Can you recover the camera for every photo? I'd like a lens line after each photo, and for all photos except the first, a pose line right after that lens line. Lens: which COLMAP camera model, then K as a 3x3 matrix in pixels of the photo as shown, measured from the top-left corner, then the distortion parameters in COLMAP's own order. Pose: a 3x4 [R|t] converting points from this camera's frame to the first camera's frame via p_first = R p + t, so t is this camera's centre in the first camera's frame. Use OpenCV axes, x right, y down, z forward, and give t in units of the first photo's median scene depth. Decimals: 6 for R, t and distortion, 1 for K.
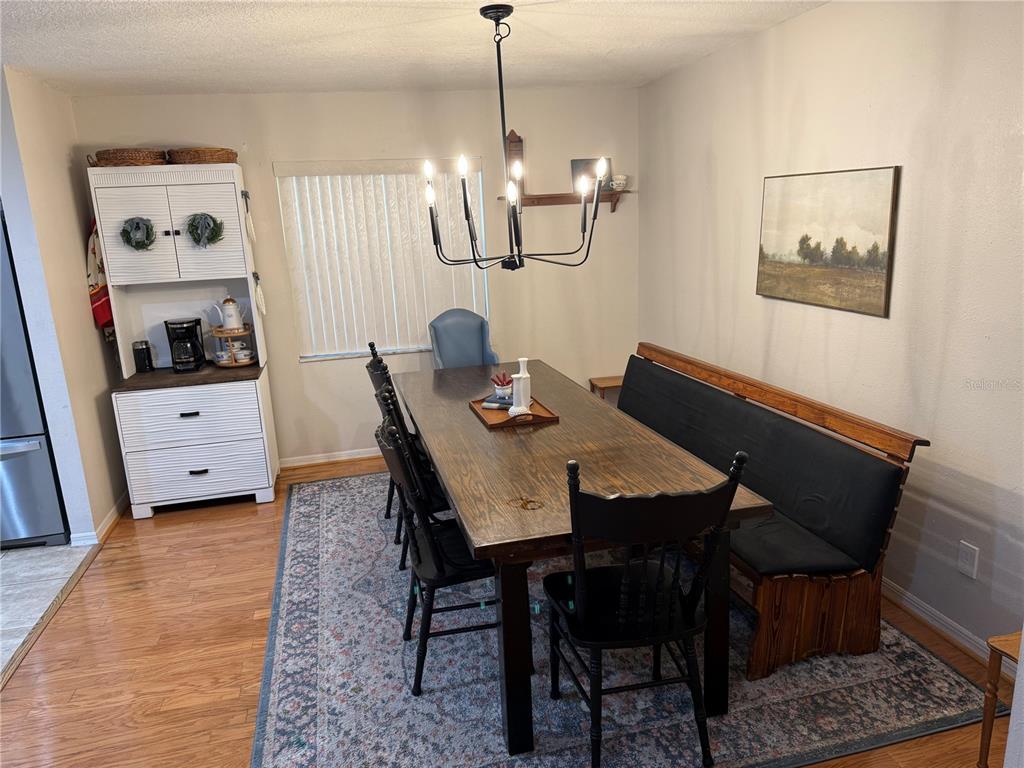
lens RADIAL K [[727.4, 0, 508.8], [0, 727.4, 392.9], [0, 0, 1]] dist [0.060029, -0.070022]
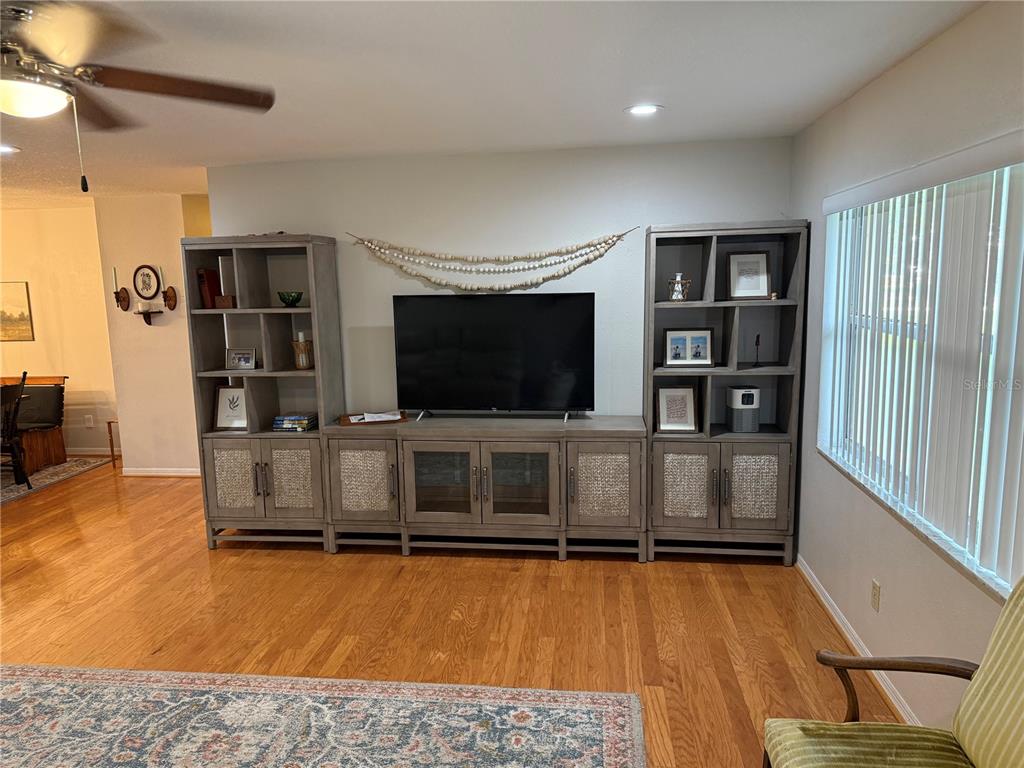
lens RADIAL K [[719.2, 0, 508.2], [0, 719.2, 390.6], [0, 0, 1]] dist [0.020795, -0.024495]
pose [[0.357254, -0.101591, 0.928466, -1.119559], [0.231155, 0.972760, 0.017494, 0.363668], [-0.904951, 0.208370, 0.371005, -1.233919]]
